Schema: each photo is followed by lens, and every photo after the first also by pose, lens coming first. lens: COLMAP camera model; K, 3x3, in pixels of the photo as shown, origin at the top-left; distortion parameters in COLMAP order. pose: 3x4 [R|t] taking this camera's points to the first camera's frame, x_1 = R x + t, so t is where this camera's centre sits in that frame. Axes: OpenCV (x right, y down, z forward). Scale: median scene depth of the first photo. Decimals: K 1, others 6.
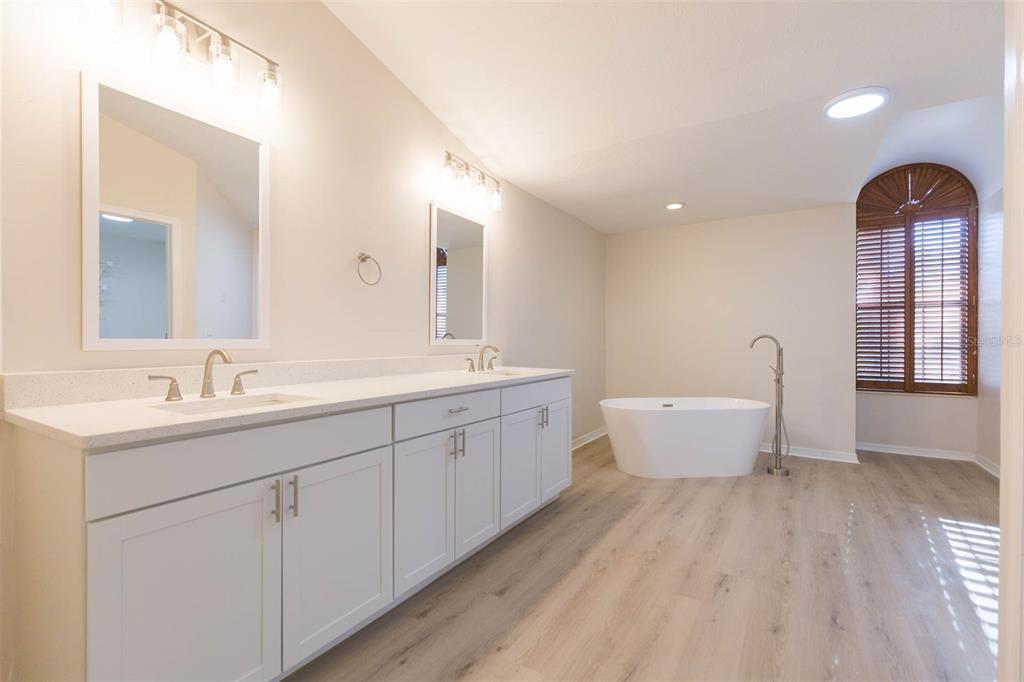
lens RADIAL K [[463.2, 0, 515.8], [0, 463.2, 346.6], [0, 0, 1]] dist [0.006366, -0.002054]
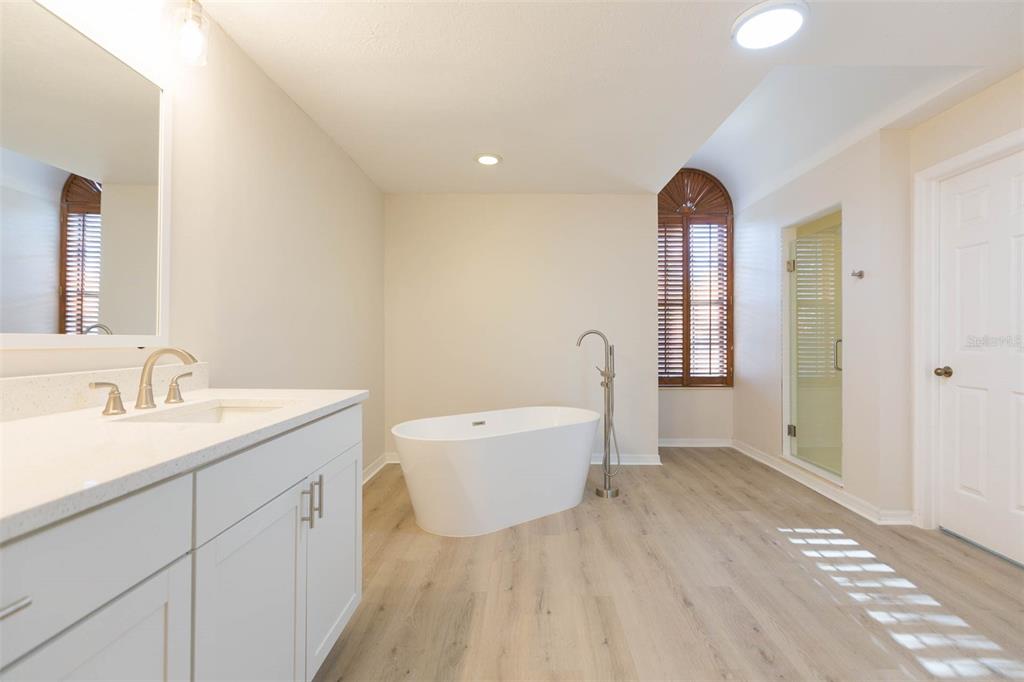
lens RADIAL K [[463.2, 0, 532.0], [0, 463.2, 334.3], [0, 0, 1]] dist [0.006366, -0.002054]
pose [[0.844372, 0.002748, 0.535750, -0.003408], [0.007010, 0.999845, -0.016176, -0.005136], [-0.535711, 0.017414, 0.844222, 0.368648]]
